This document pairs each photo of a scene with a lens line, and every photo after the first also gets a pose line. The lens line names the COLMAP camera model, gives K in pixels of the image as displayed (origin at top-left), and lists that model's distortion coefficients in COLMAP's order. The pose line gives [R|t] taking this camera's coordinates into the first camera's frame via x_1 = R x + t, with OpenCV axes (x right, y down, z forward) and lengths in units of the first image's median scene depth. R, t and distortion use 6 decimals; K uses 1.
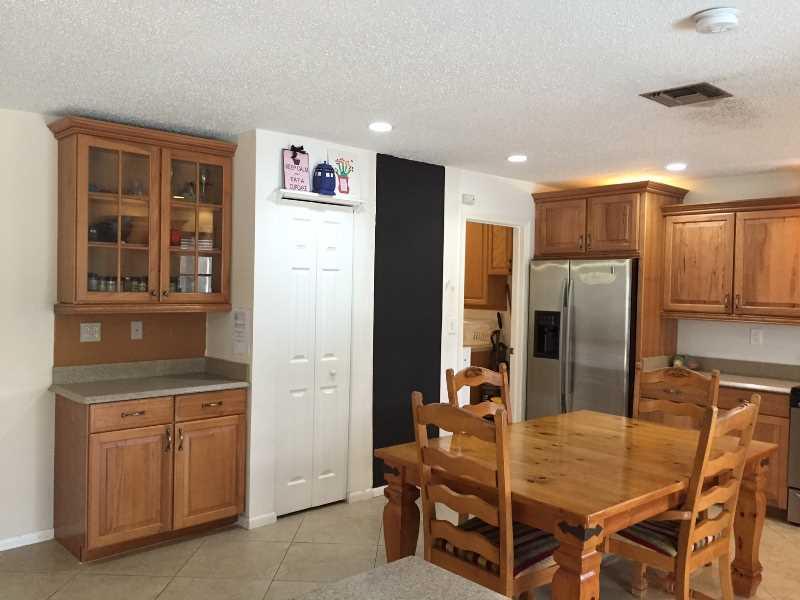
lens RADIAL K [[692.7, 0, 403.2], [0, 692.7, 298.6], [0, 0, 1]] dist [0.012013, 0.002252]
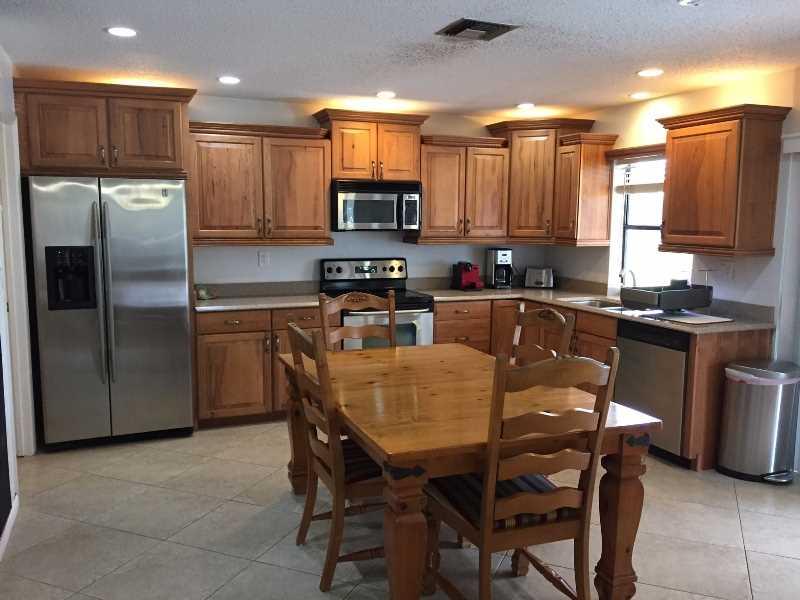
lens RADIAL K [[692.7, 0, 402.7], [0, 692.7, 304.0], [0, 0, 1]] dist [0.012013, 0.002252]
pose [[0.322776, -0.140556, 0.935981, -0.415275], [0.010353, 0.989377, 0.145004, -0.026959], [-0.946419, -0.037114, 0.320803, 0.452856]]
